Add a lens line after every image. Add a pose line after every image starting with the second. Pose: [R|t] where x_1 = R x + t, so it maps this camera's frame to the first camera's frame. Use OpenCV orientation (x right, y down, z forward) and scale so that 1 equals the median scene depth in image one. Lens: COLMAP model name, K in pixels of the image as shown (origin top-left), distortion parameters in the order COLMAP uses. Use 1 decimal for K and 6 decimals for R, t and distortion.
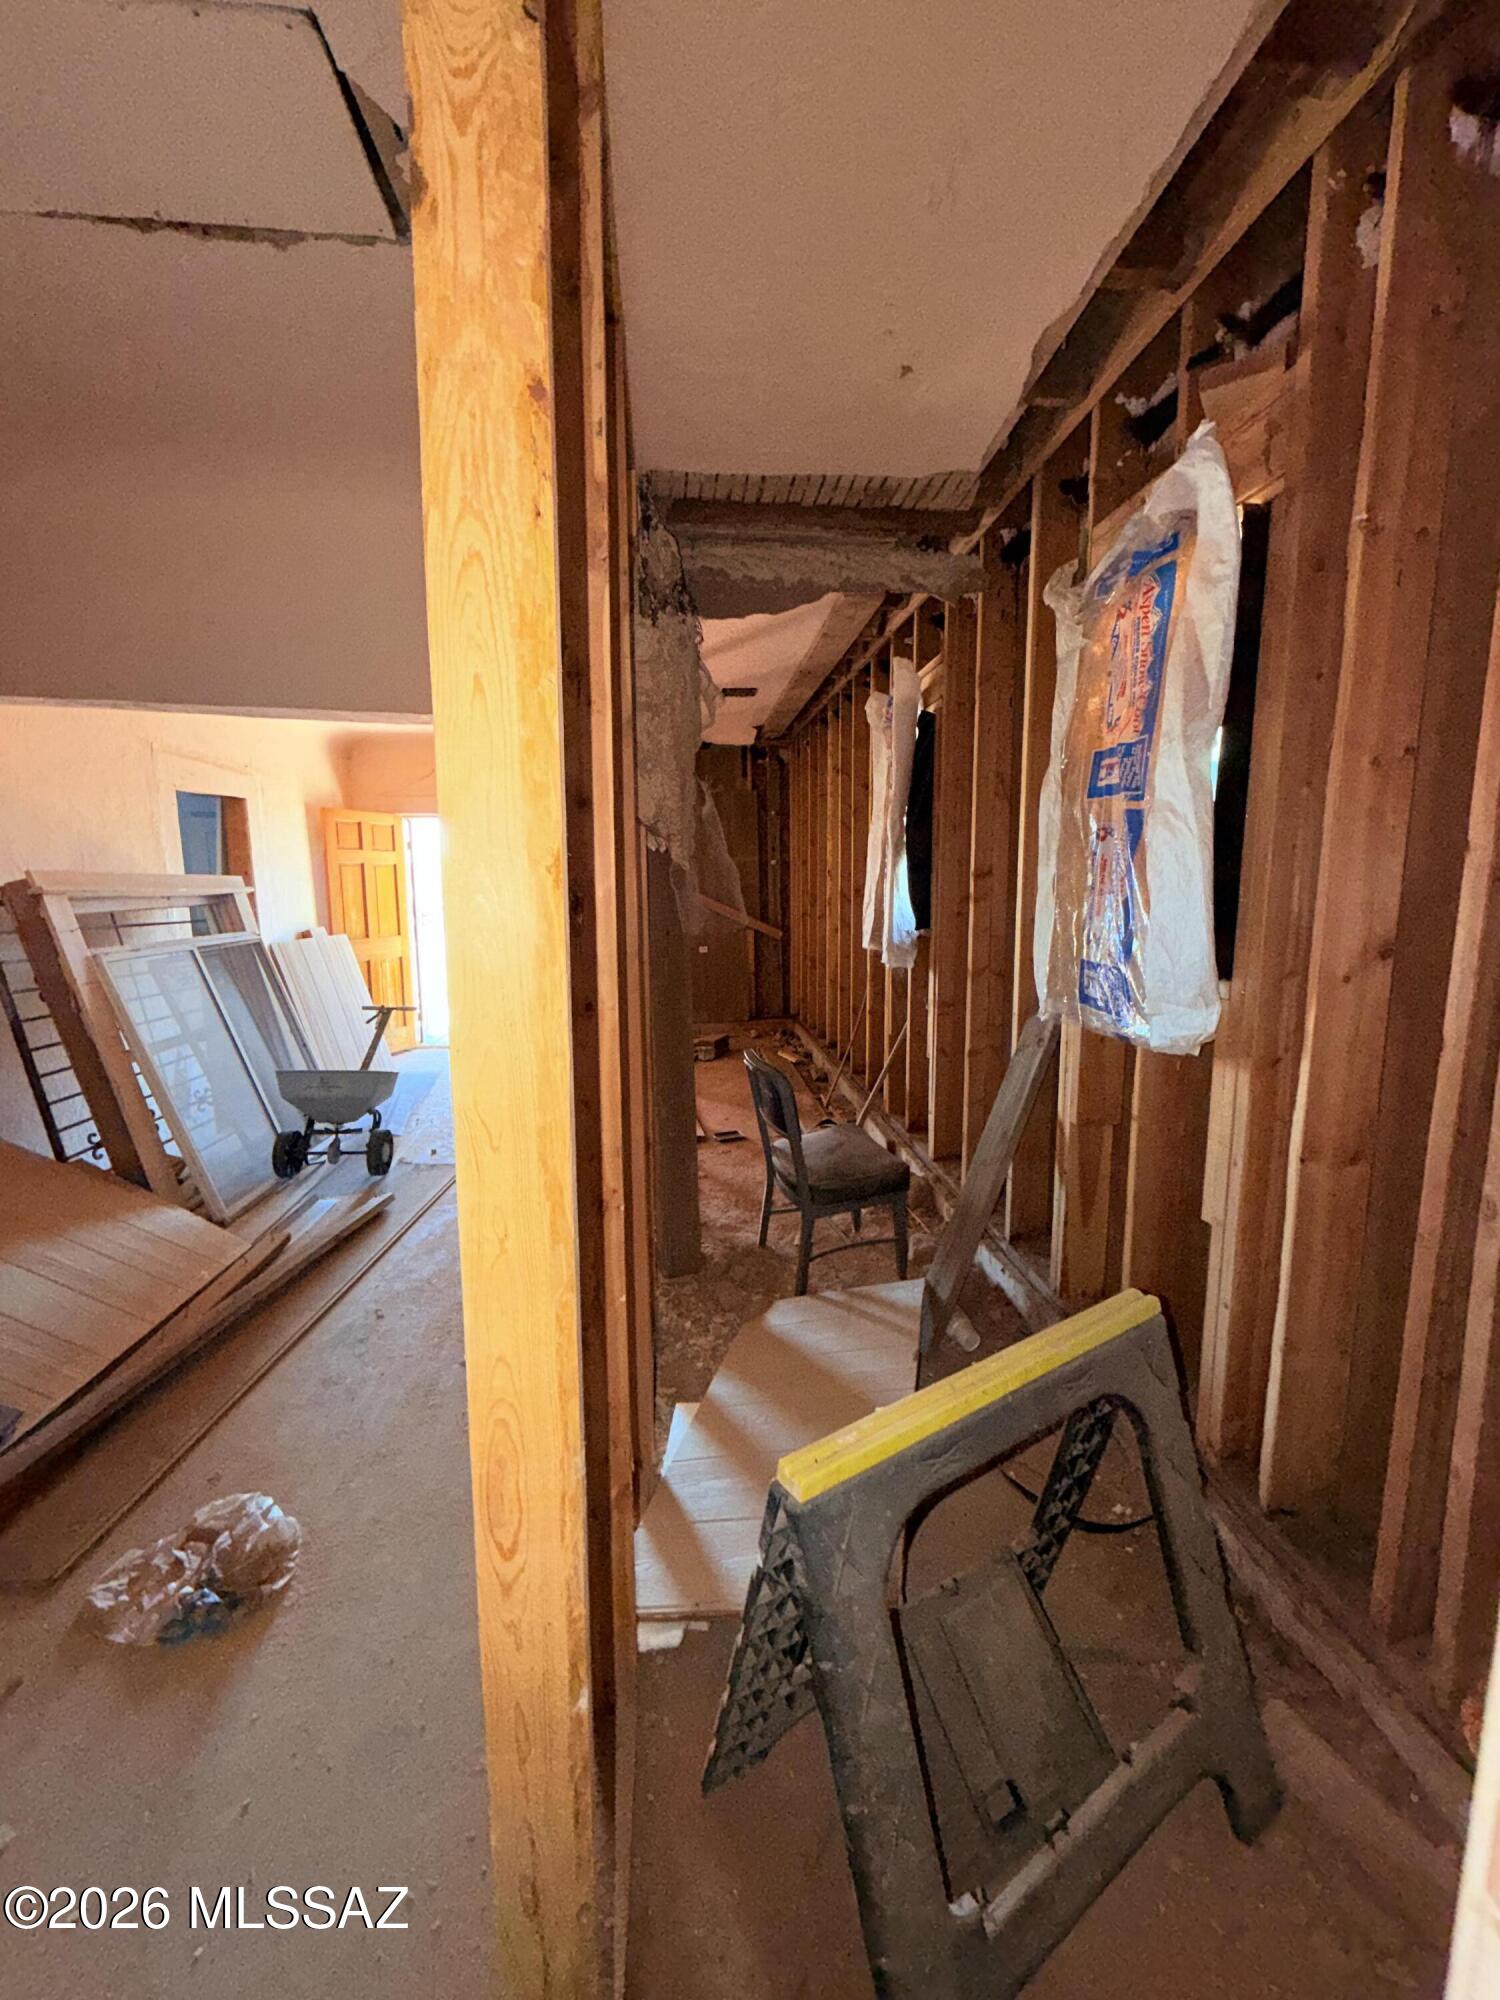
lens RADIAL K [[797.5, 0, 750.0], [0, 797.5, 991.5], [0, 0, 1]] dist [0.000690, -0.000521]
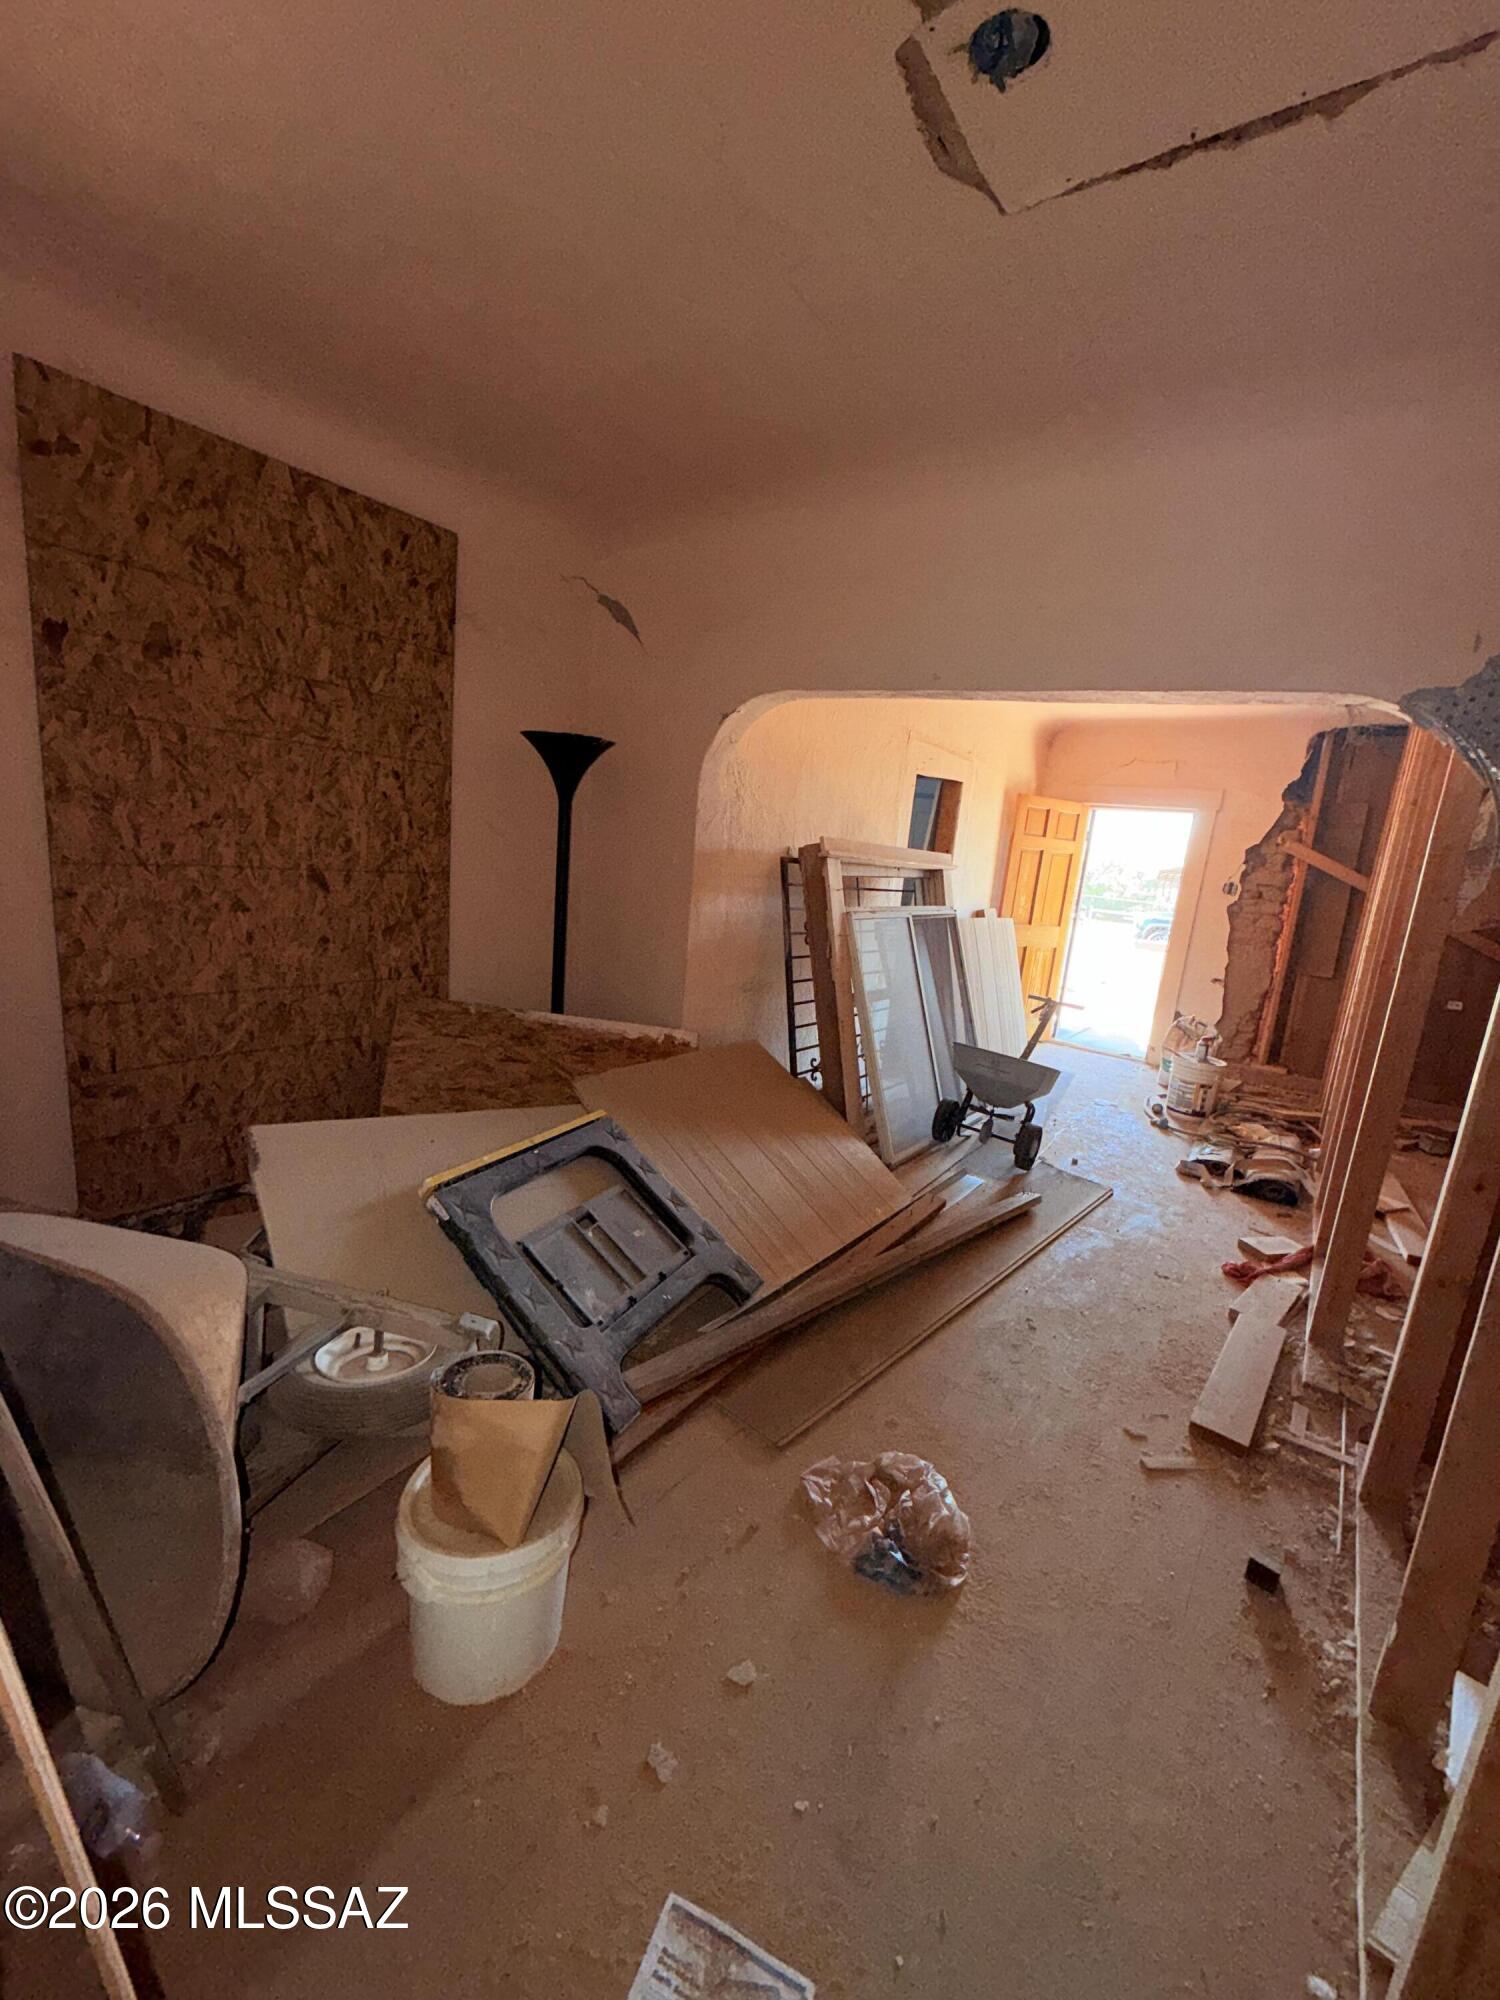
lens RADIAL K [[797.5, 0, 745.4], [0, 797.5, 991.3], [0, 0, 1]] dist [0.000690, -0.000521]
pose [[0.733696, 0.202364, -0.648644, -0.136074], [-0.194119, 0.977261, 0.085314, -0.002163], [0.651159, 0.063319, 0.756295, 0.018980]]
